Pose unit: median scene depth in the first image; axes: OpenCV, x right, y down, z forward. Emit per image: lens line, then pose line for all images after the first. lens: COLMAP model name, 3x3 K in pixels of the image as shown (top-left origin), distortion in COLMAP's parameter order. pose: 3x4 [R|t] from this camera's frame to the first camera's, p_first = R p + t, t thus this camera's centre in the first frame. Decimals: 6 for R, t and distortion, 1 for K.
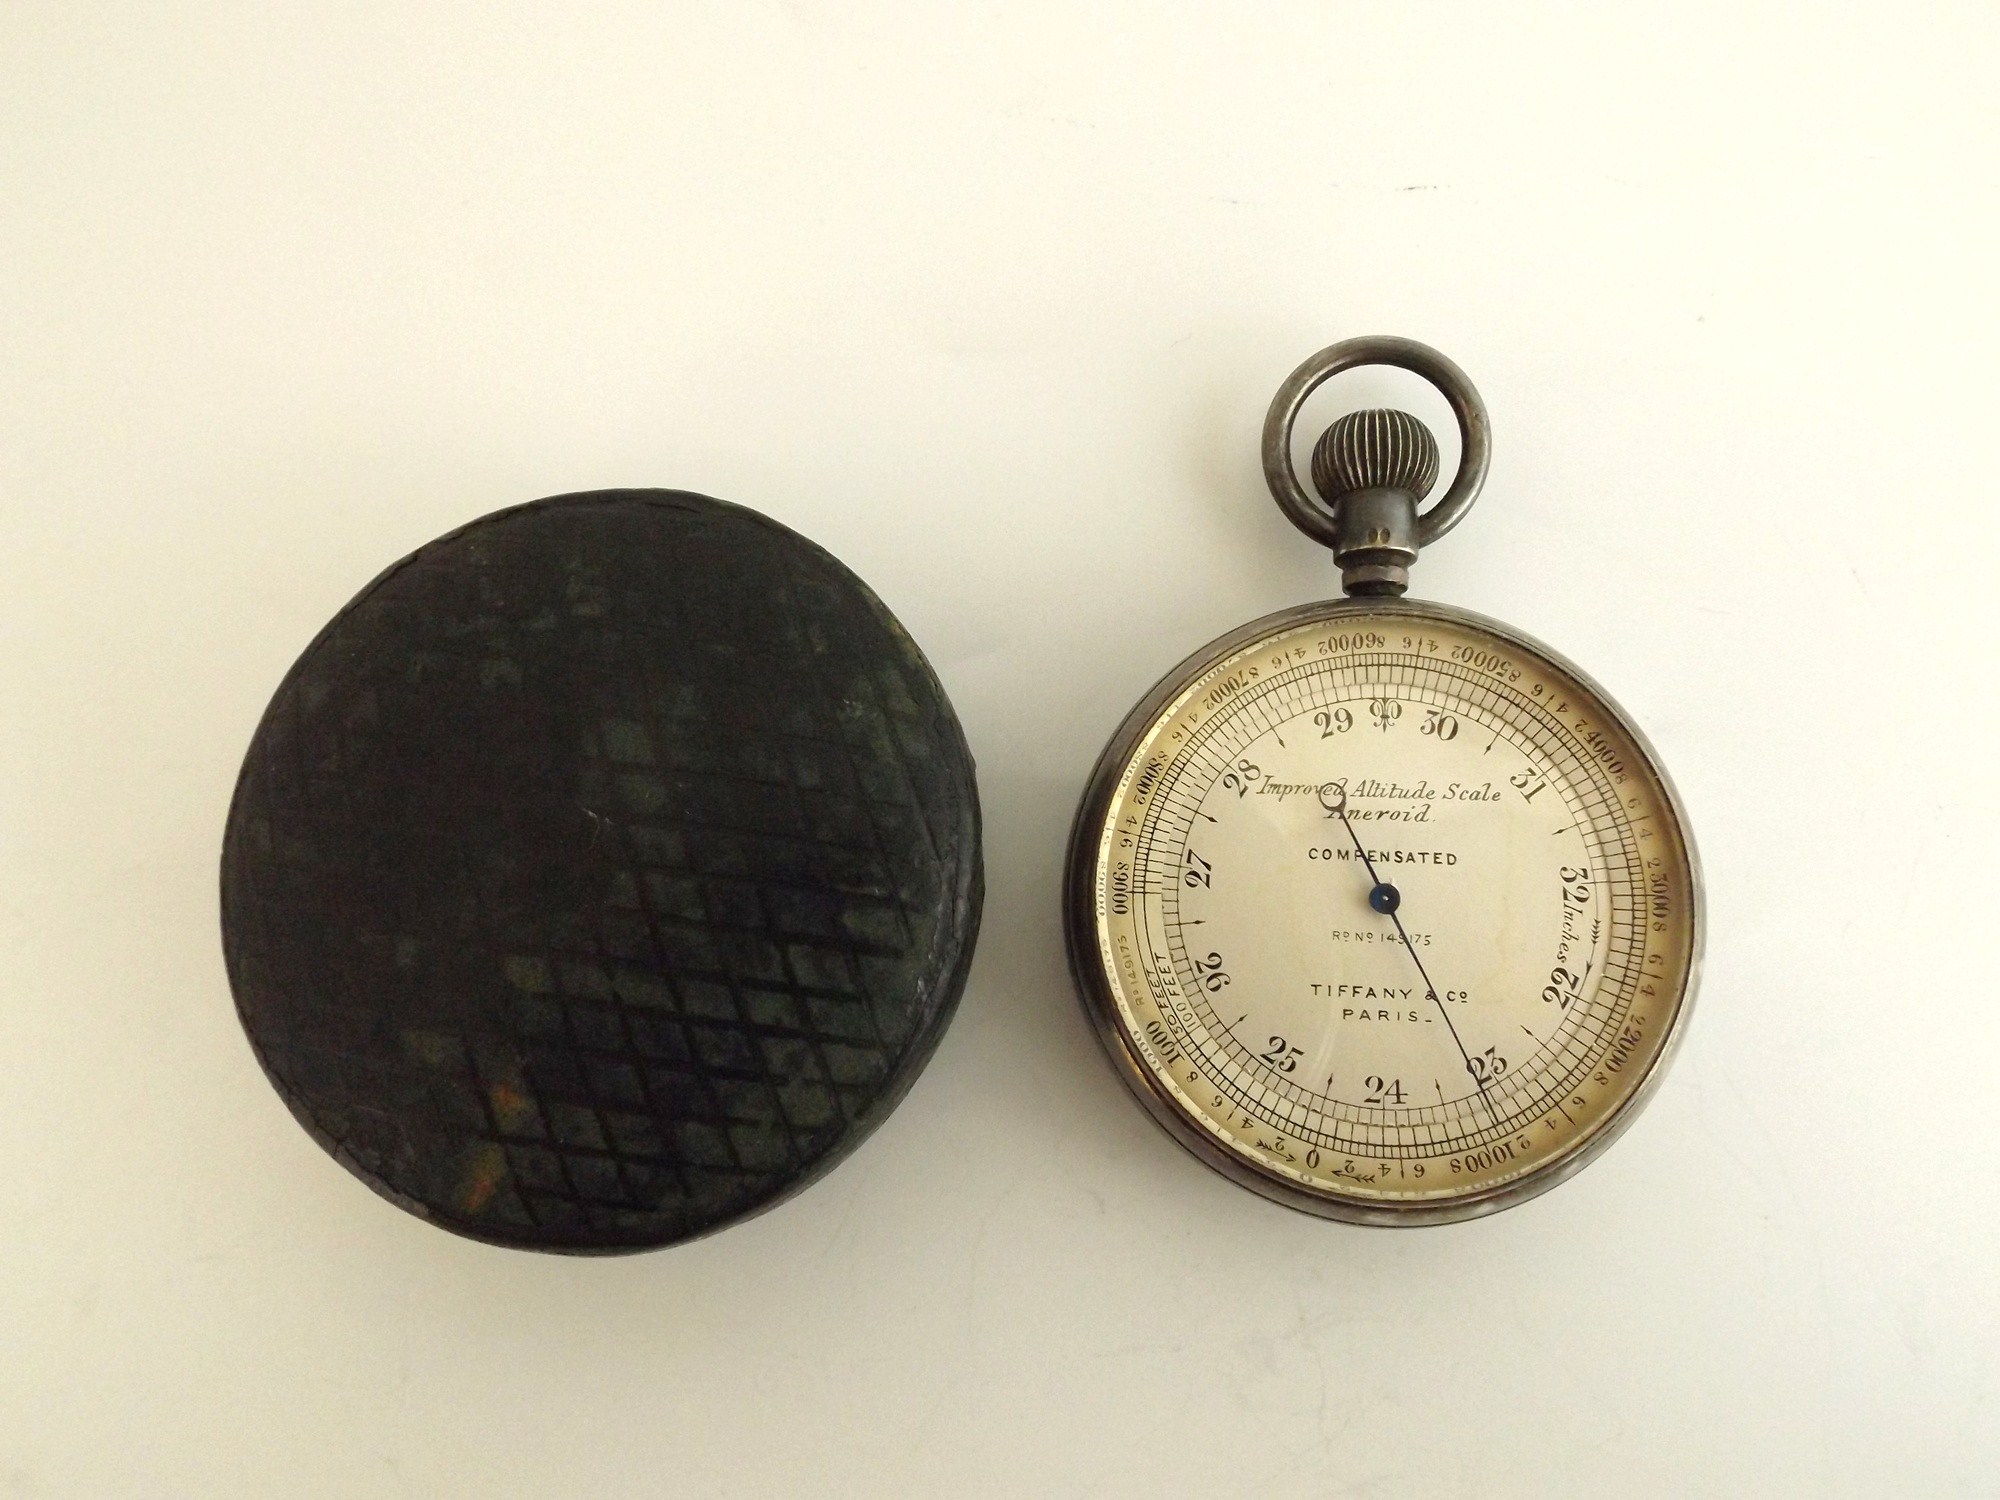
lens RADIAL K [[1430.5, 0, 1000.0], [0, 1430.5, 750.0], [0, 0, 1]] dist [0.029462, -0.066216]
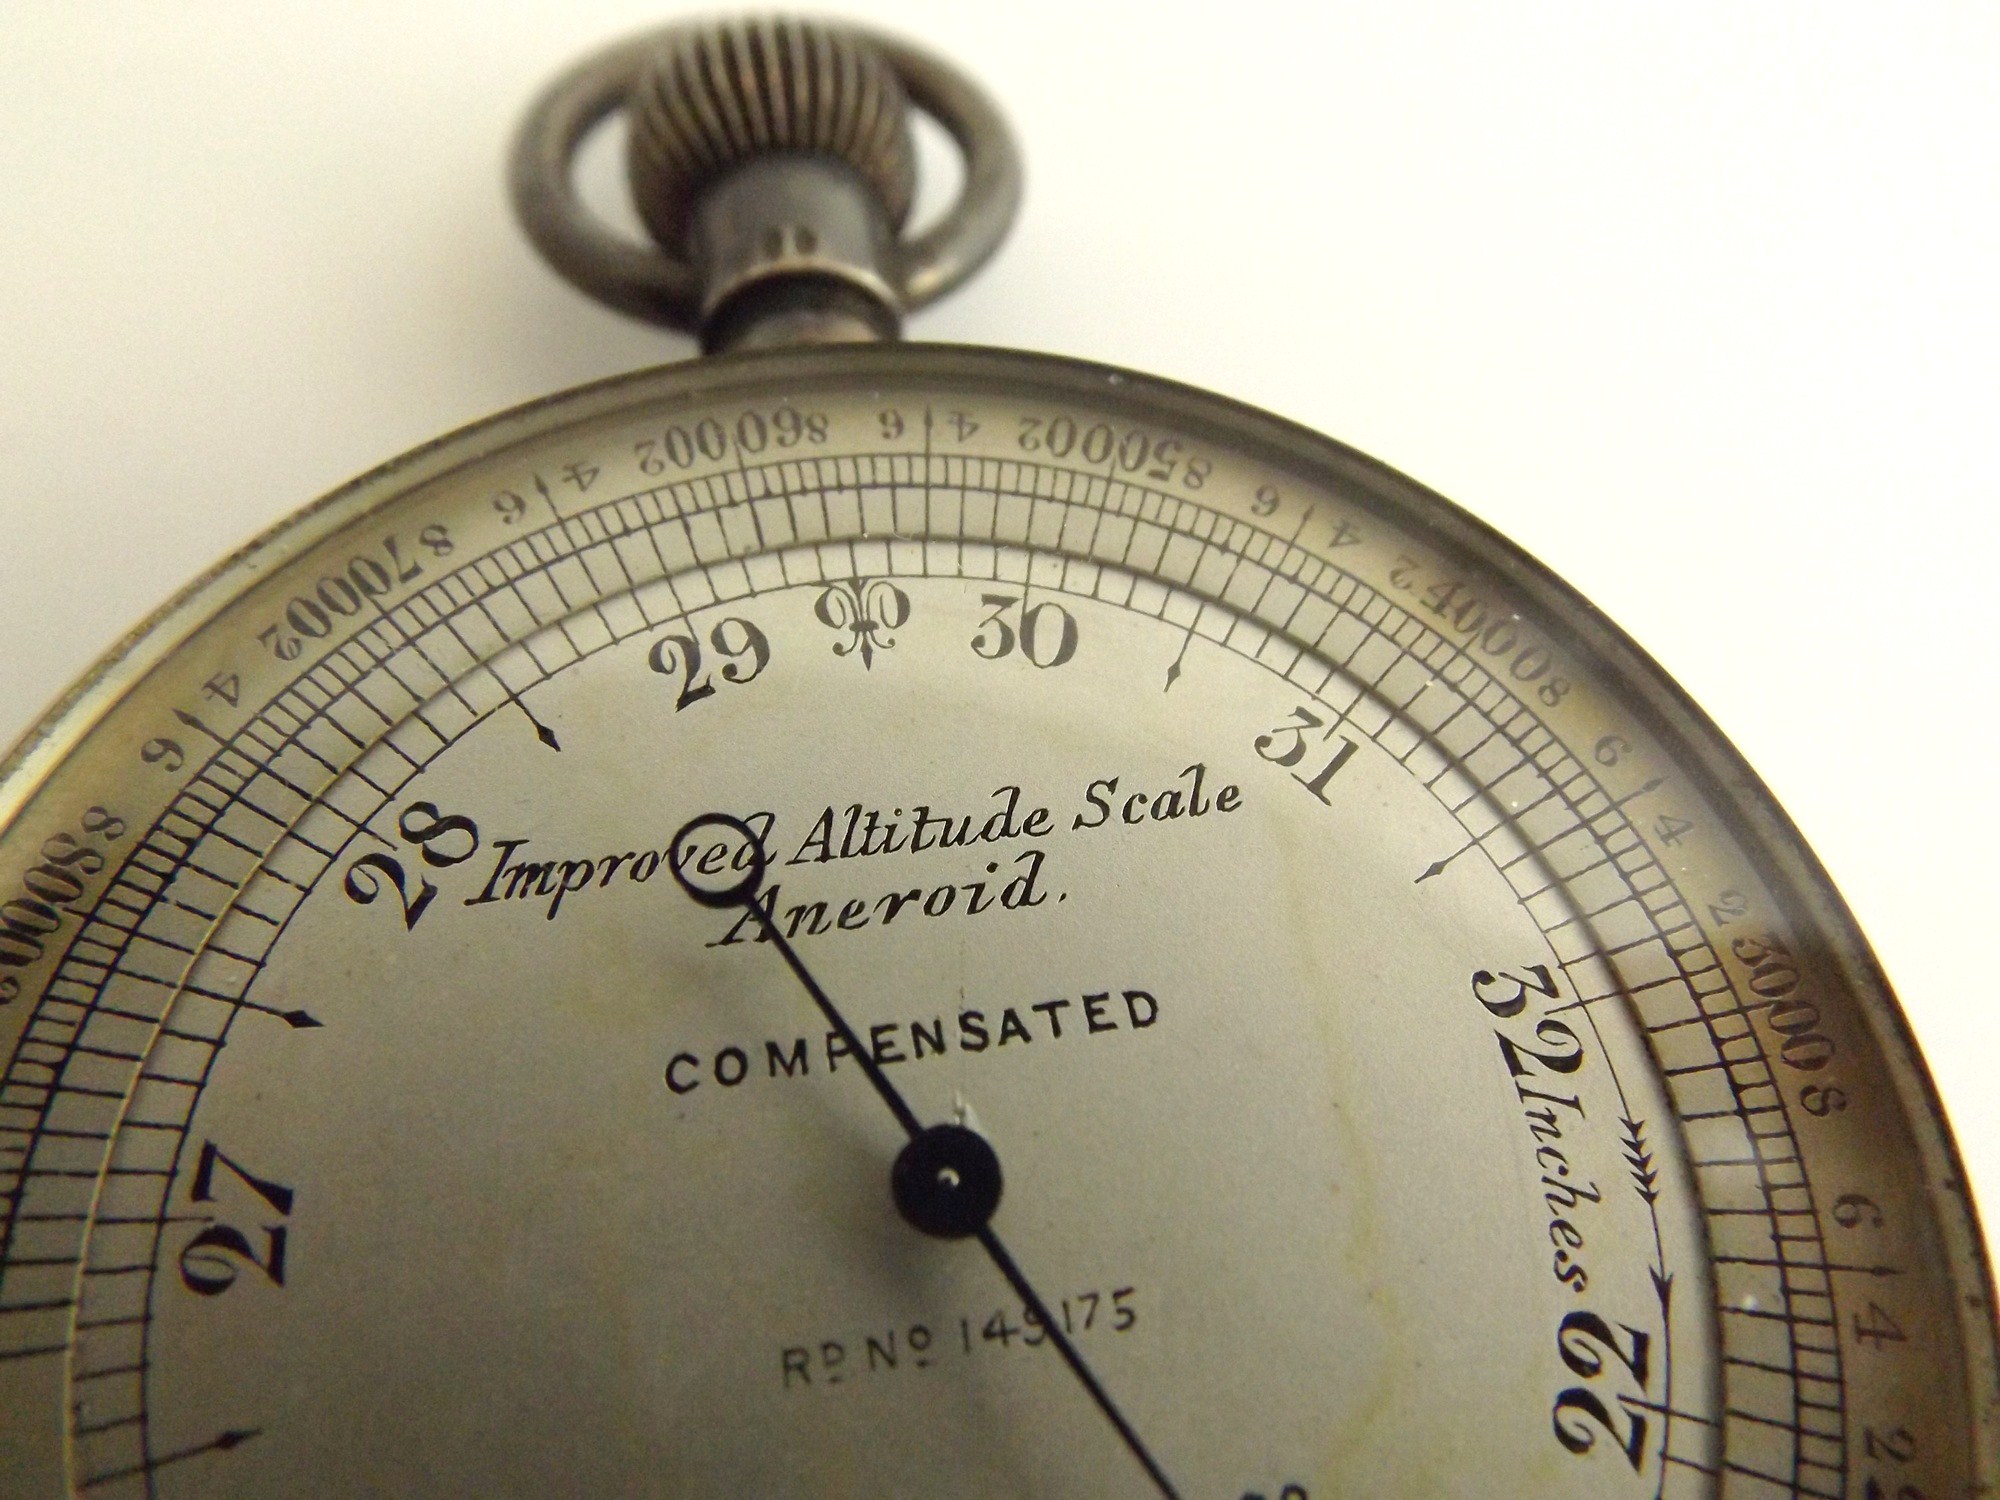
lens RADIAL K [[1396.0, 0, 1002.7], [0, 1396.0, 762.3], [0, 0, 1]] dist [0.054712, -0.058676]
pose [[0.955524, -0.106637, 0.274957, 0.212160], [0.184206, 0.943903, -0.274071, 0.102948], [-0.230307, 0.312531, 0.921566, 0.722168]]
